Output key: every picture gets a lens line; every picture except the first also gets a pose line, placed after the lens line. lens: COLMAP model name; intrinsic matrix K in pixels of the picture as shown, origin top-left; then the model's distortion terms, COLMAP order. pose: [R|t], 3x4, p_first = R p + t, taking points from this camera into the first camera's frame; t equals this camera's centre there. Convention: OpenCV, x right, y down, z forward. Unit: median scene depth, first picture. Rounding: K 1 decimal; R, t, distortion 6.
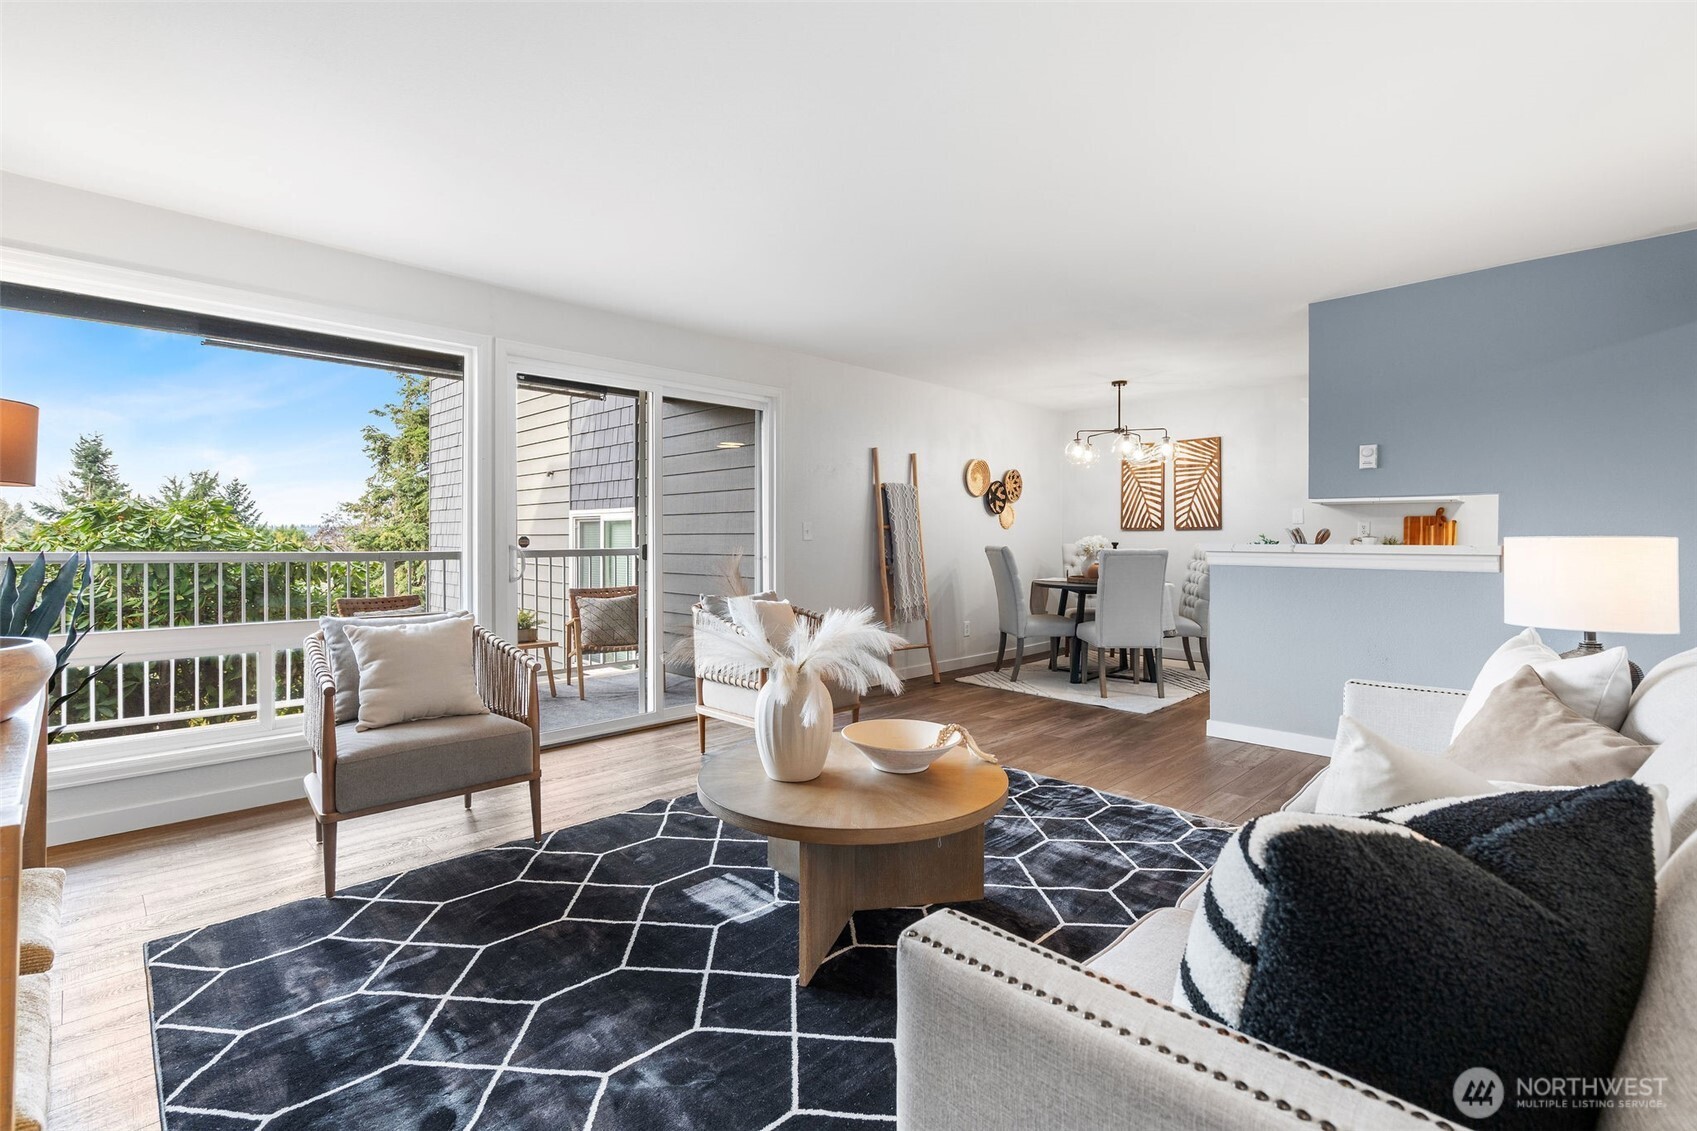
lens RADIAL K [[759.7, 0, 840.2], [0, 759.7, 539.1], [0, 0, 1]] dist [-0.005833, -0.000399]
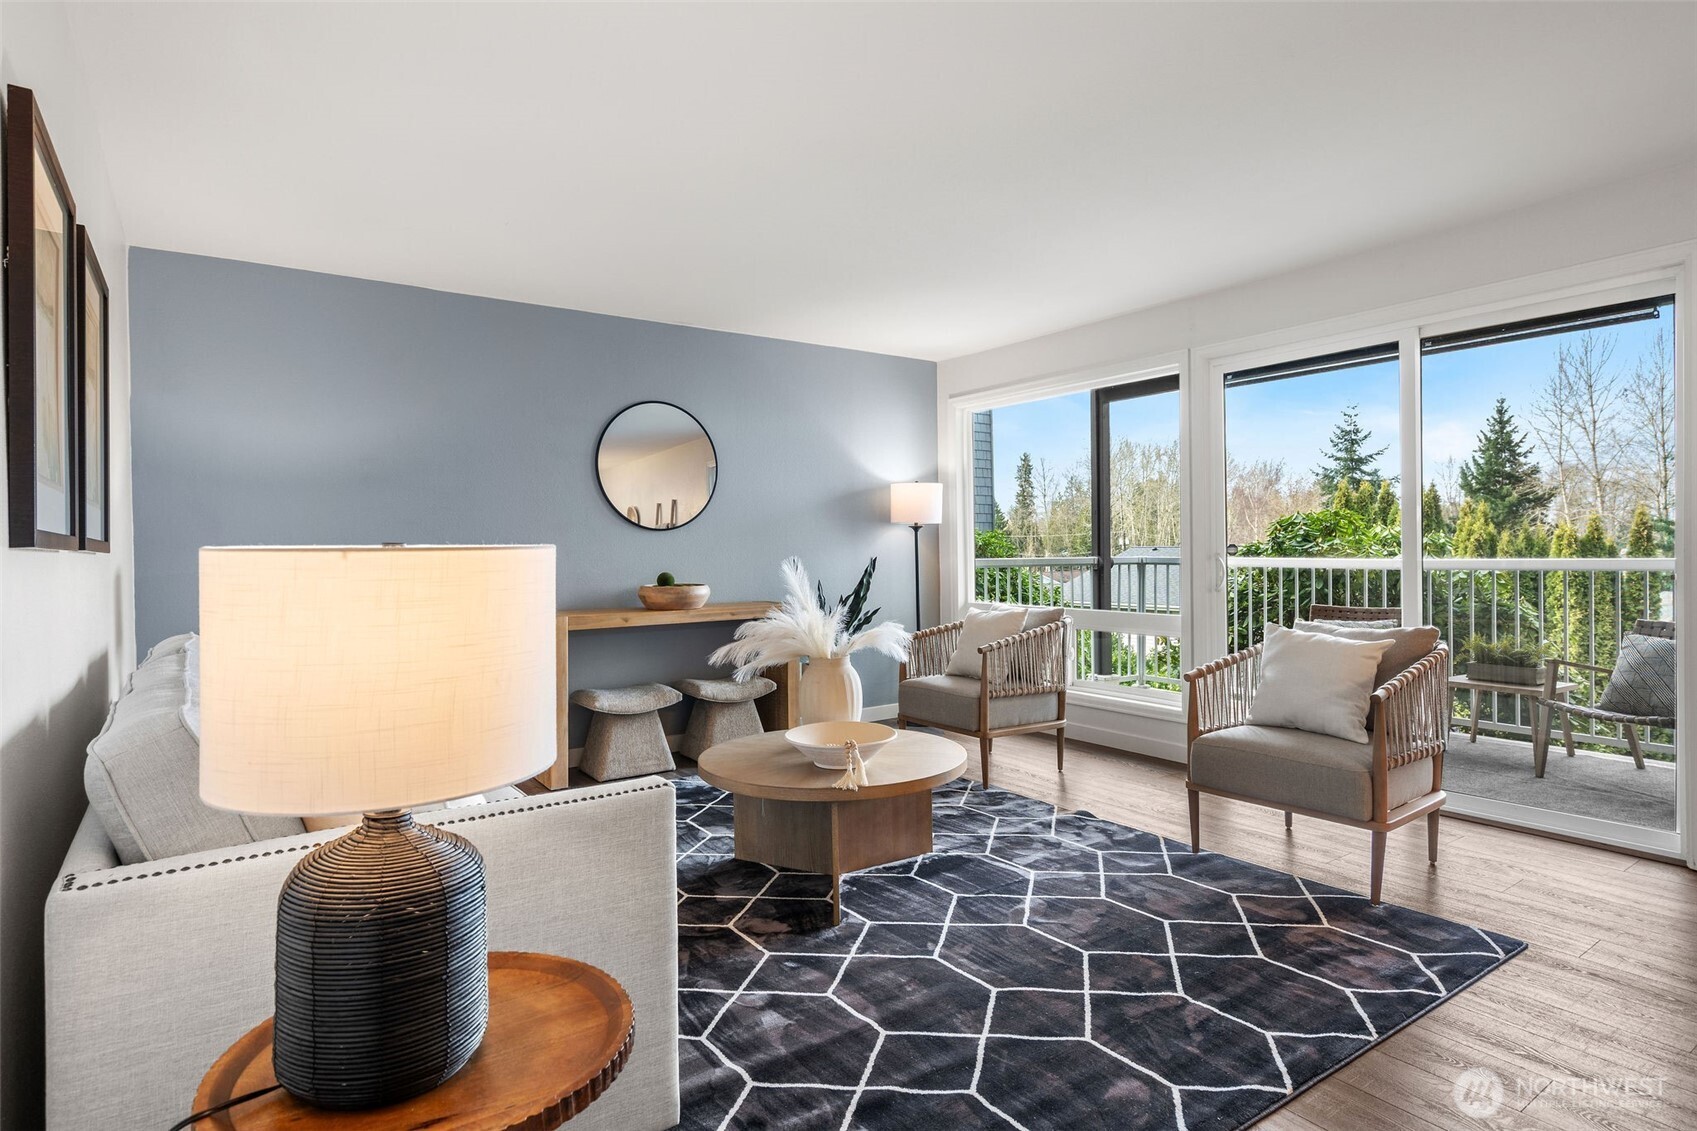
lens RADIAL K [[907.5, 0, 832.7], [0, 907.5, 548.8], [0, 0, 1]] dist [0.002618, 0.001952]
pose [[-0.185908, -0.003515, -0.982561, 0.431915], [0.007940, 0.999956, -0.005079, 0.001119], [0.982535, -0.008745, -0.185871, 0.405738]]
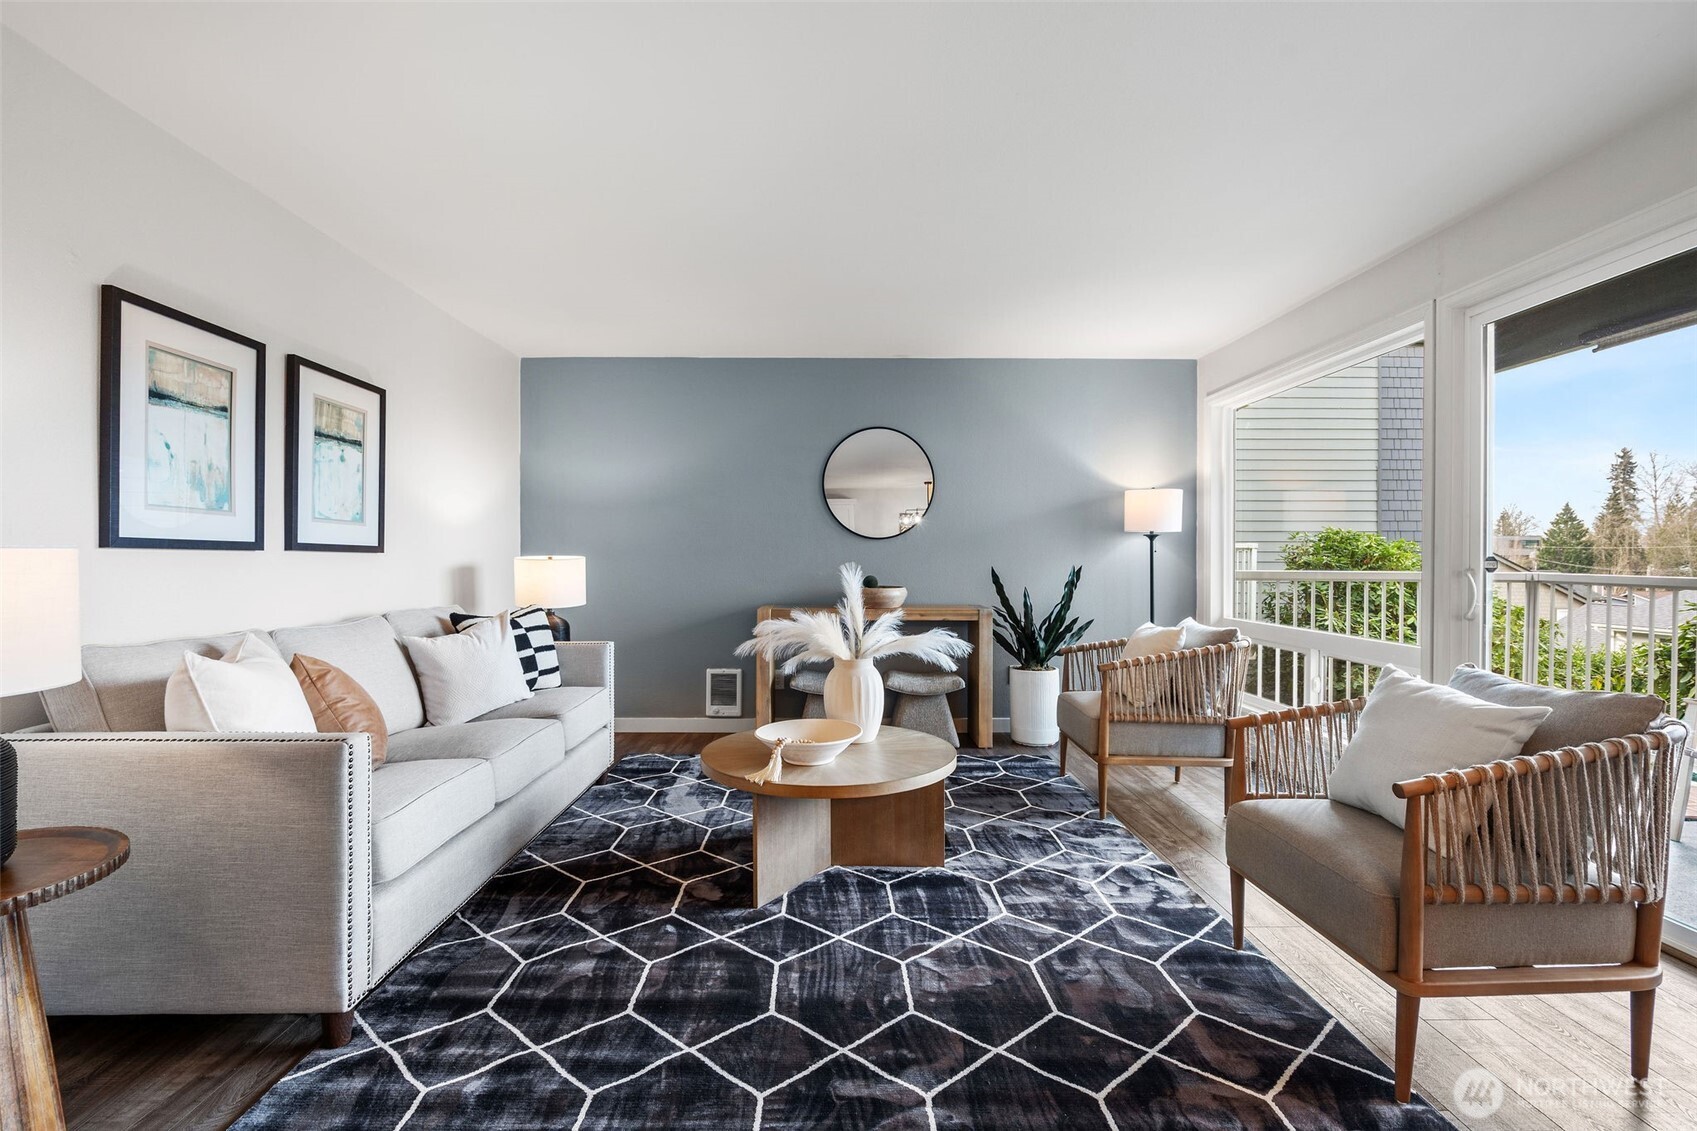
lens RADIAL K [[759.7, 0, 833.1], [0, 759.7, 563.8], [0, 0, 1]] dist [-0.005833, -0.000399]
pose [[-0.714267, -0.002472, -0.699869, 0.270516], [-0.007520, 0.999963, 0.004143, 0.001504], [0.699833, 0.008222, -0.714259, 0.600015]]
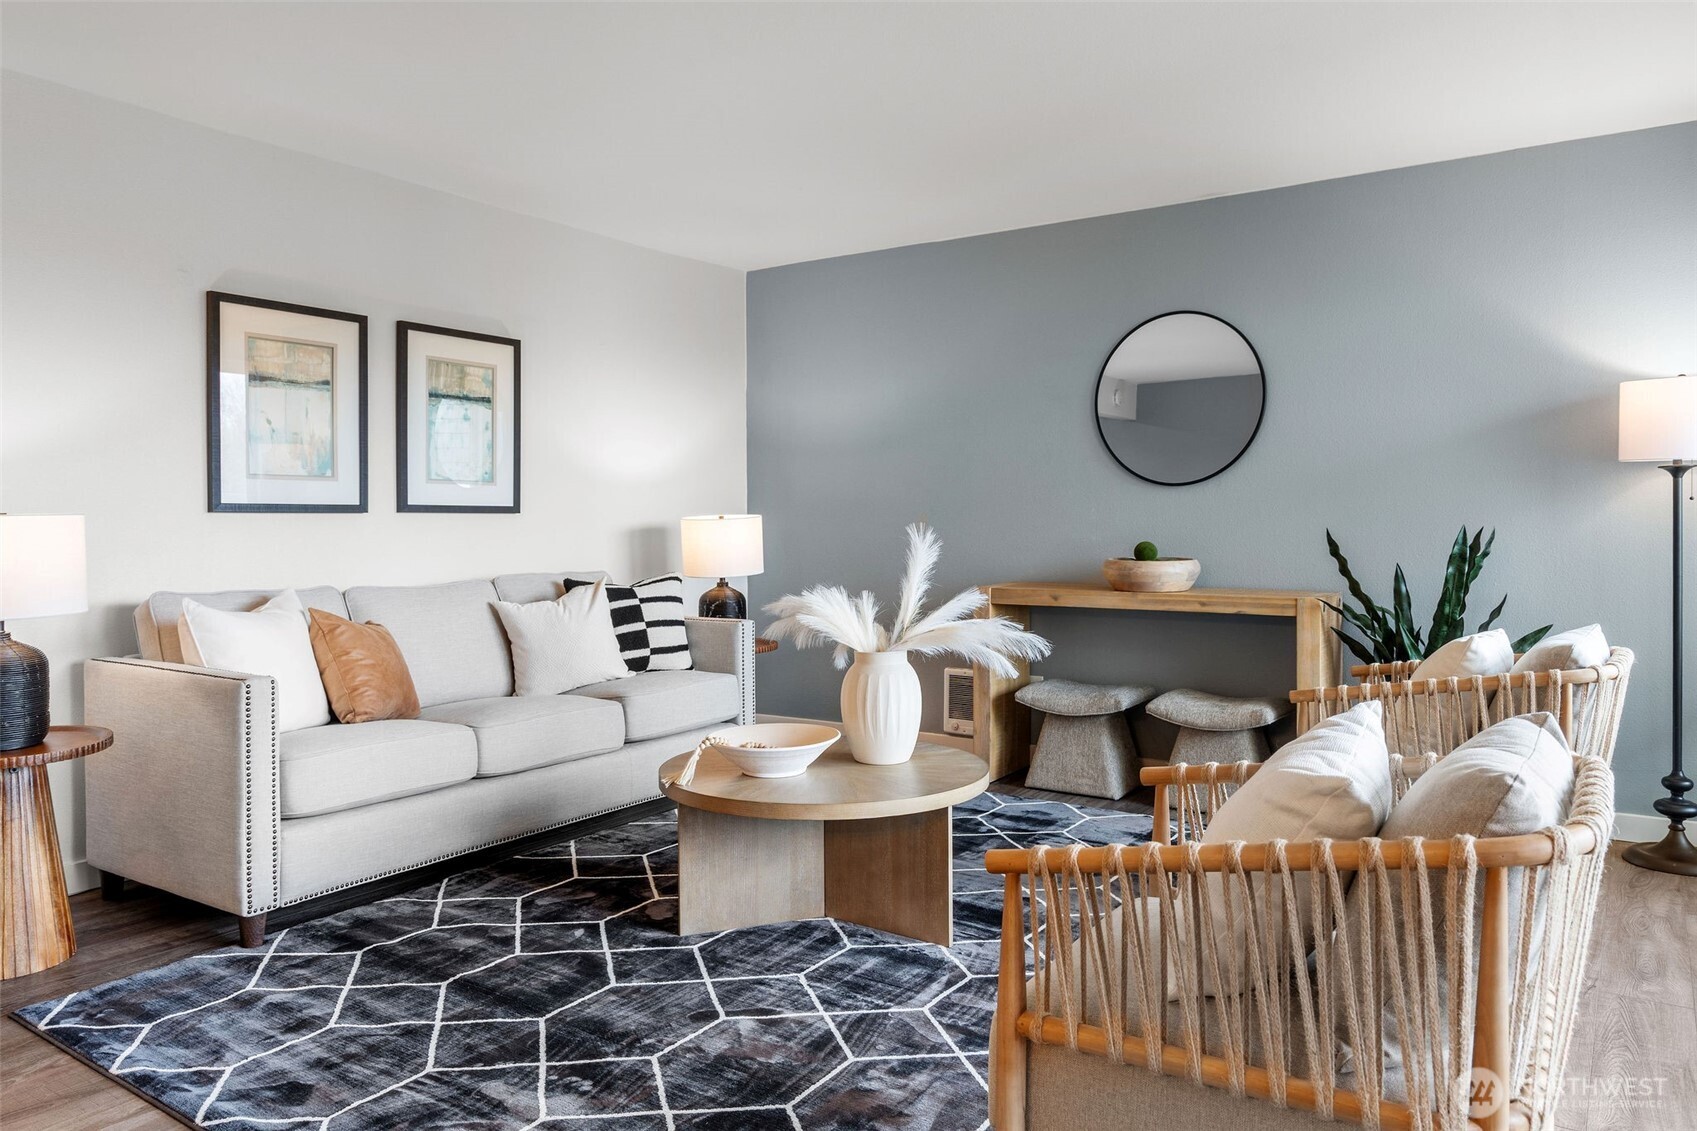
lens RADIAL K [[1160.6, 0, 831.4], [0, 1160.6, 533.7], [0, 0, 1]] dist [0.000716, 0.001363]
pose [[-0.985519, 0.001714, -0.169559, 0.075554], [-0.001183, 0.999855, 0.016983, -0.000998], [0.169564, 0.016938, -0.985374, 0.770469]]
